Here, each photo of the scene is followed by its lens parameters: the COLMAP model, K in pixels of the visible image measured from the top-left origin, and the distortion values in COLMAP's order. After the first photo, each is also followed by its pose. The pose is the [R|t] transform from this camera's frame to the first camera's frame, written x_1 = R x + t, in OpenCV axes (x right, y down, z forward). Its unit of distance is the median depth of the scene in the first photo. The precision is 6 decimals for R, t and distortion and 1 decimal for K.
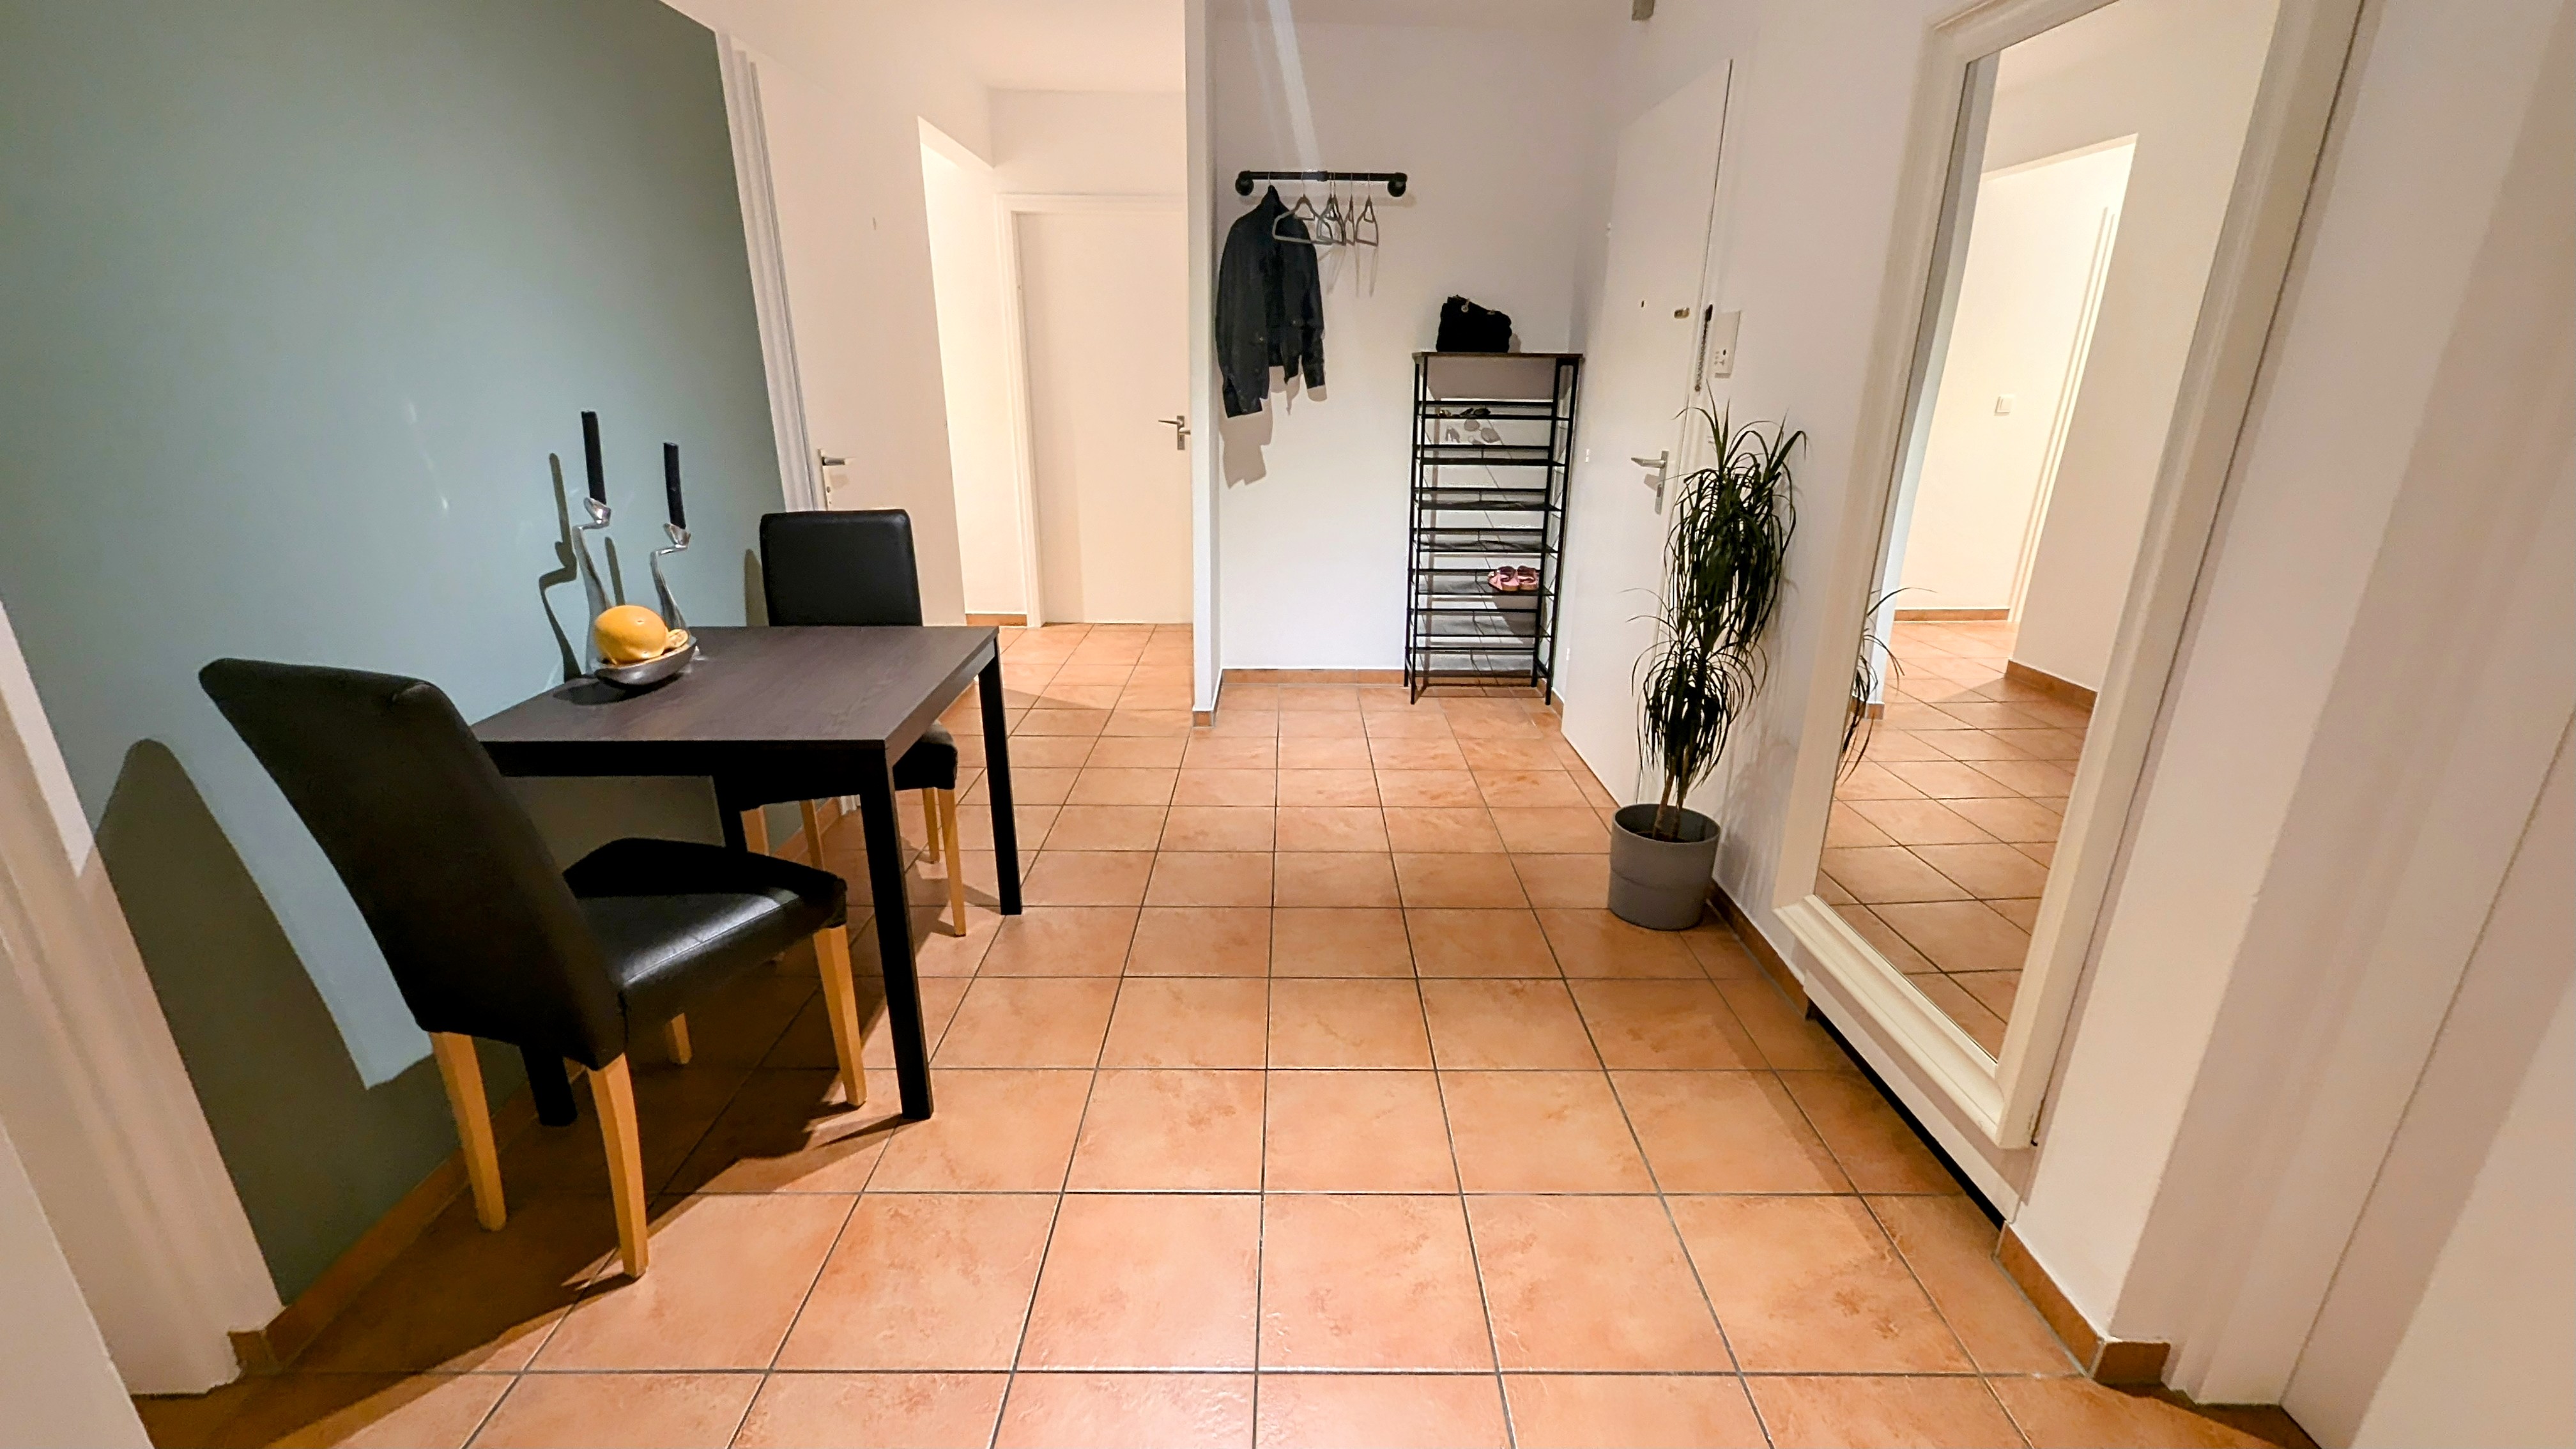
lens RADIAL K [[1063.6, 0, 1295.9], [0, 1063.6, 737.8], [0, 0, 1]] dist [0.001707, -0.000239]
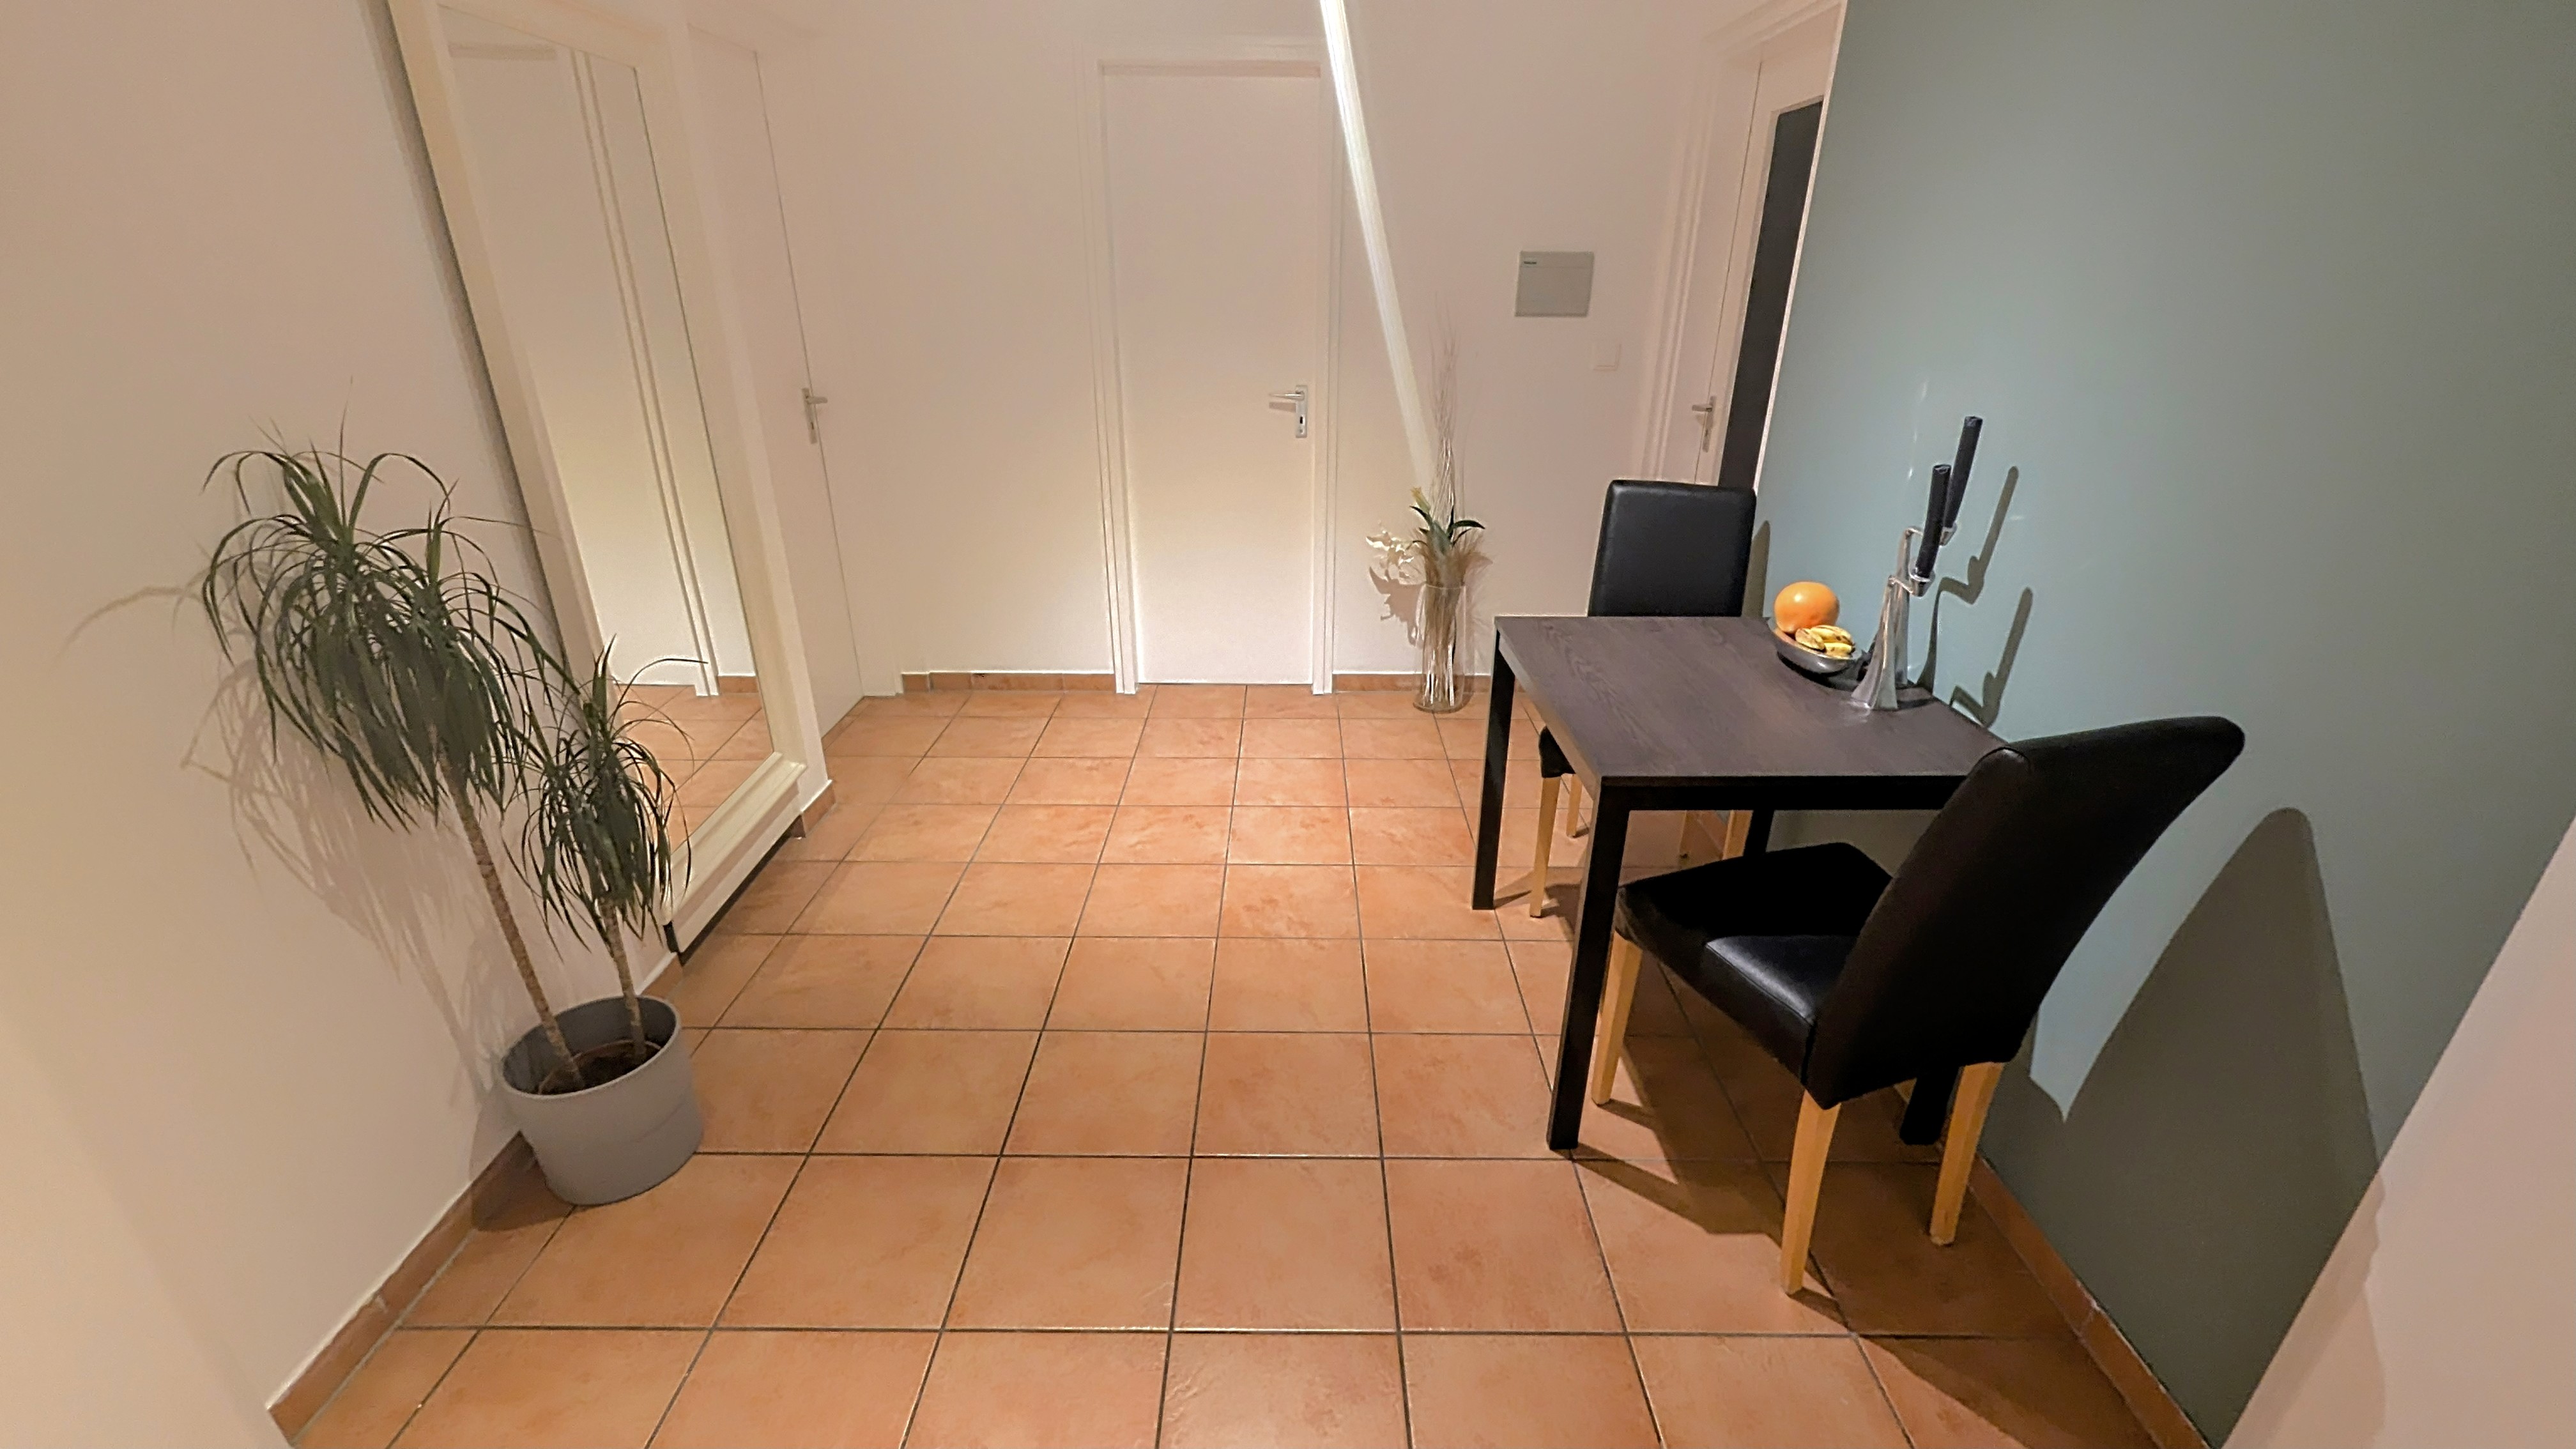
lens RADIAL K [[1063.6, 0, 1295.9], [0, 1063.6, 737.8], [0, 0, 1]] dist [0.001707, -0.000239]
pose [[-0.999778, -0.020518, -0.004880, -0.108455], [-0.018396, 0.735258, 0.677538, -0.679252], [-0.010313, 0.677477, -0.735472, 1.785105]]
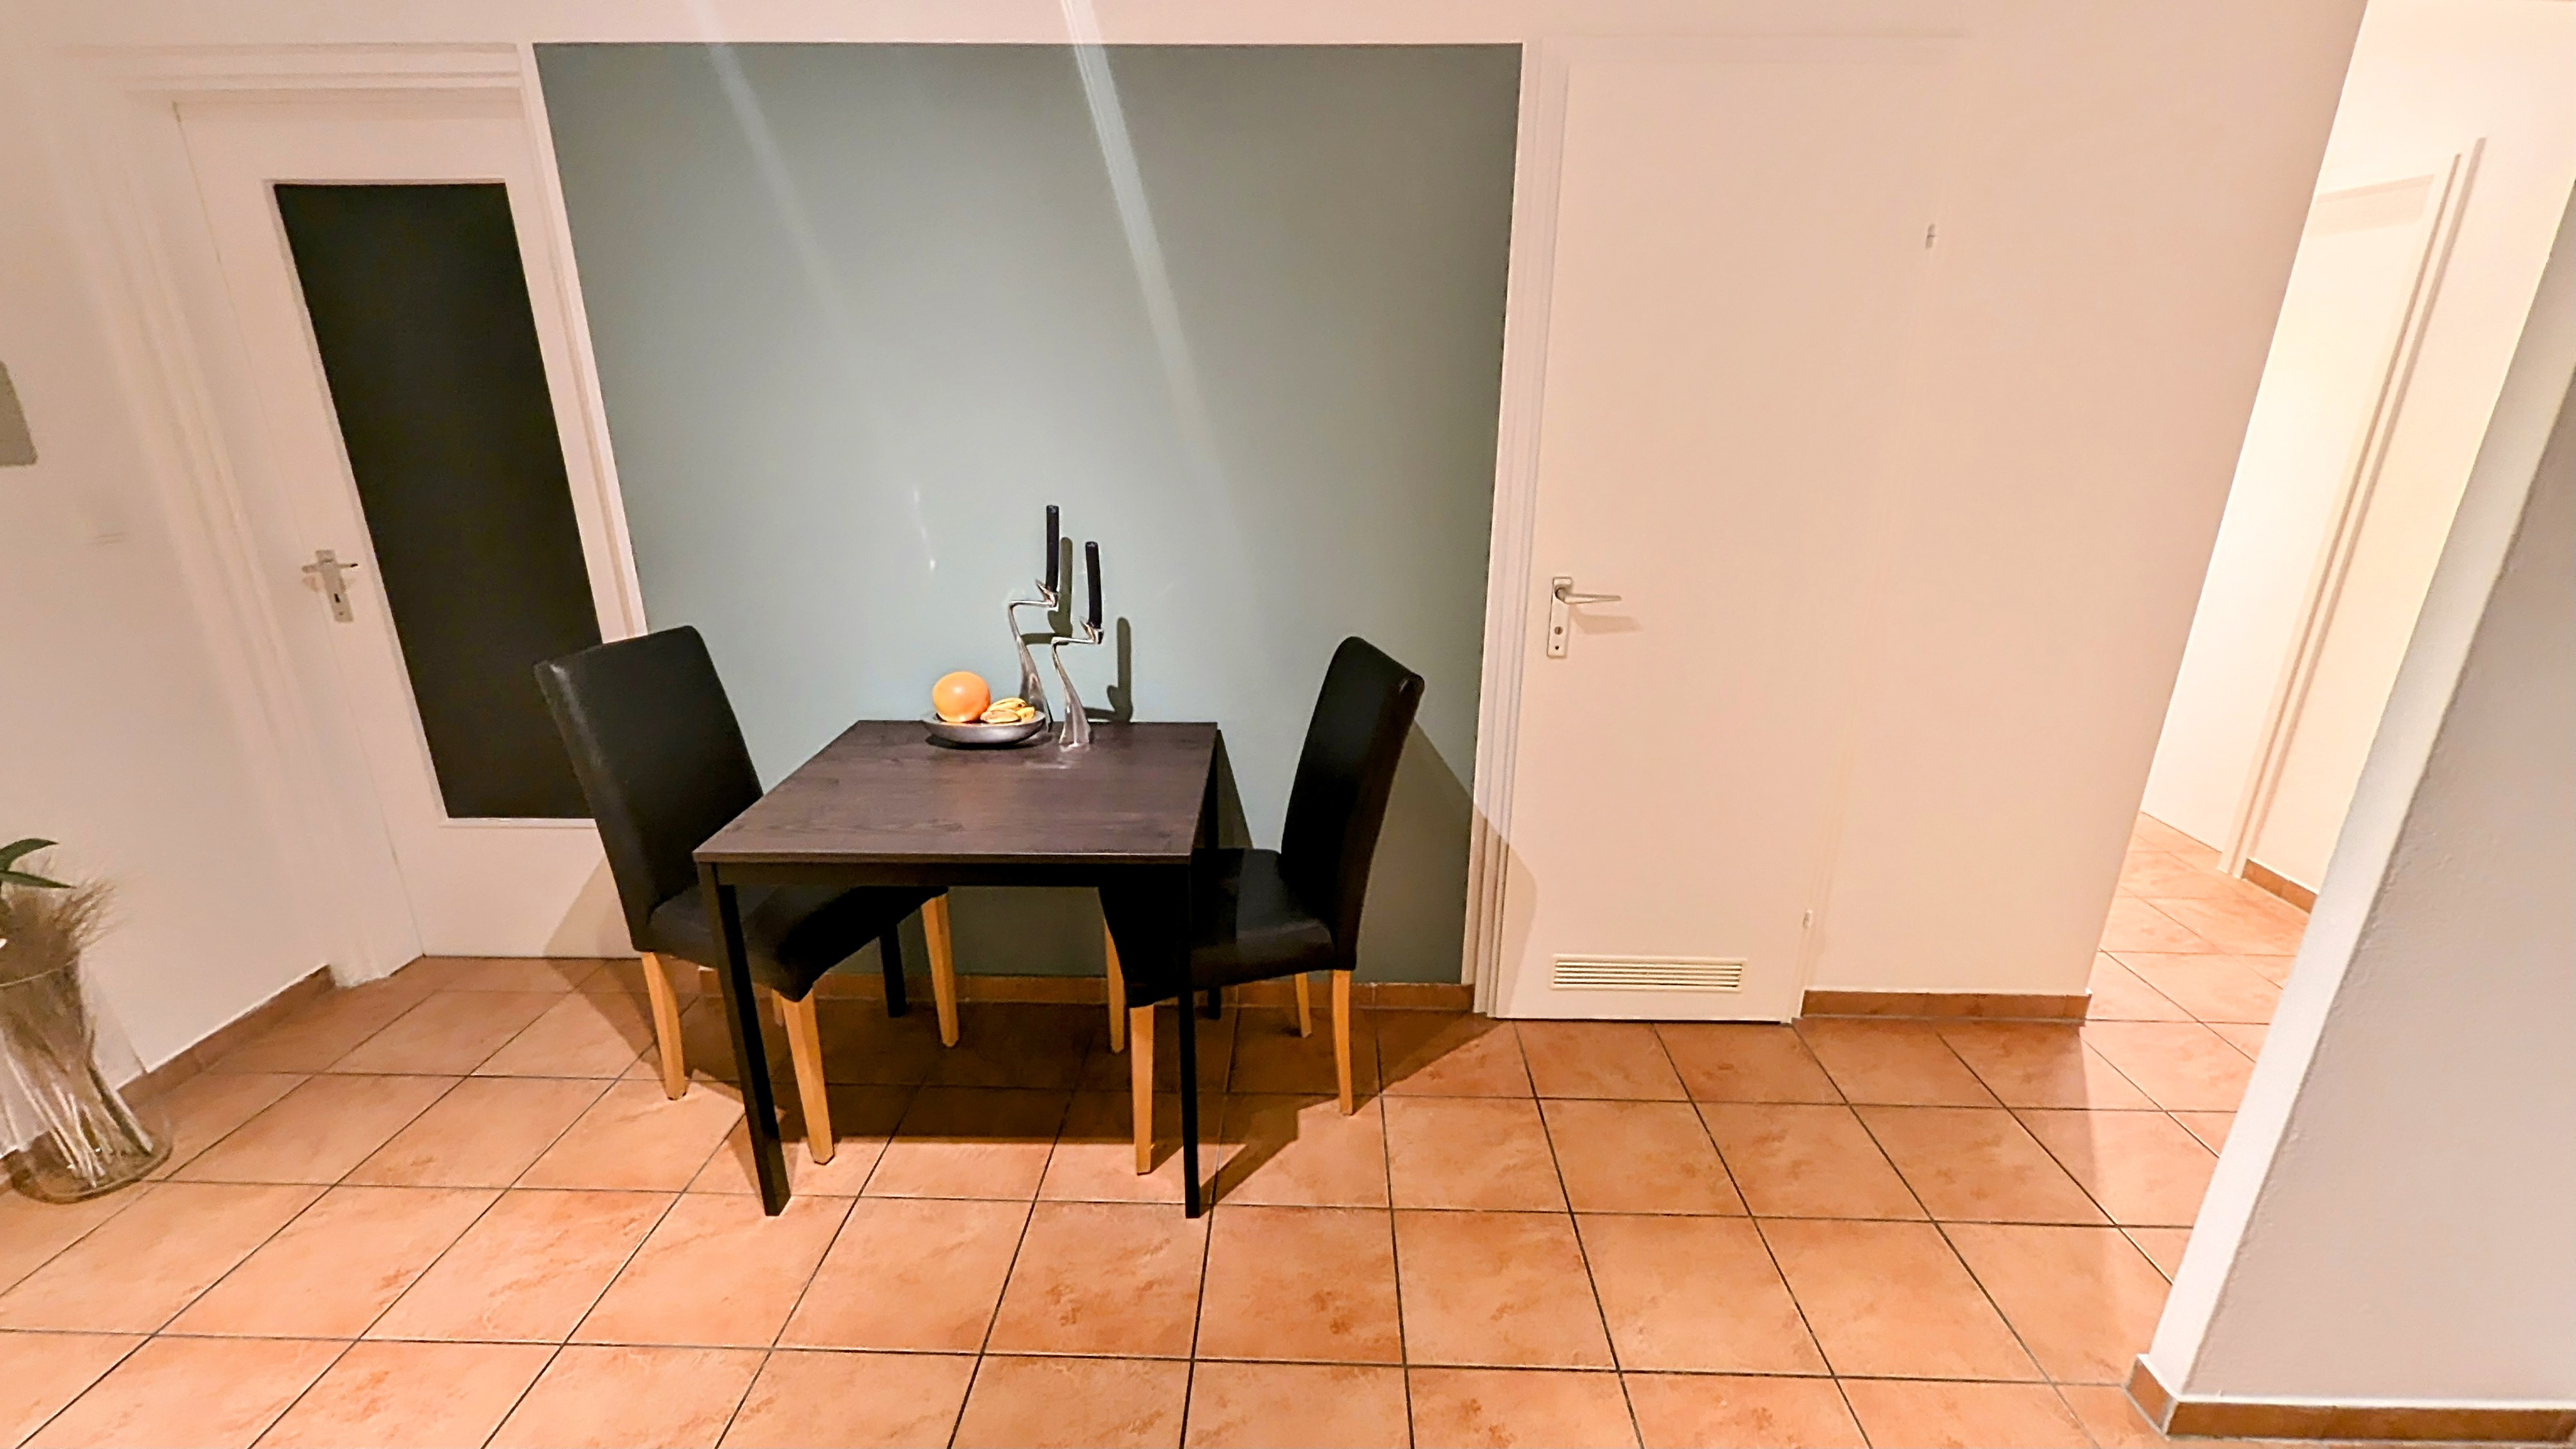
lens RADIAL K [[1063.6, 0, 1295.9], [0, 1063.6, 737.8], [0, 0, 1]] dist [0.001707, -0.000239]
pose [[-0.029696, 0.311290, -0.949851, 0.440630], [-0.331799, 0.893319, 0.303136, -0.499636], [0.942883, 0.324161, 0.076757, 1.206679]]
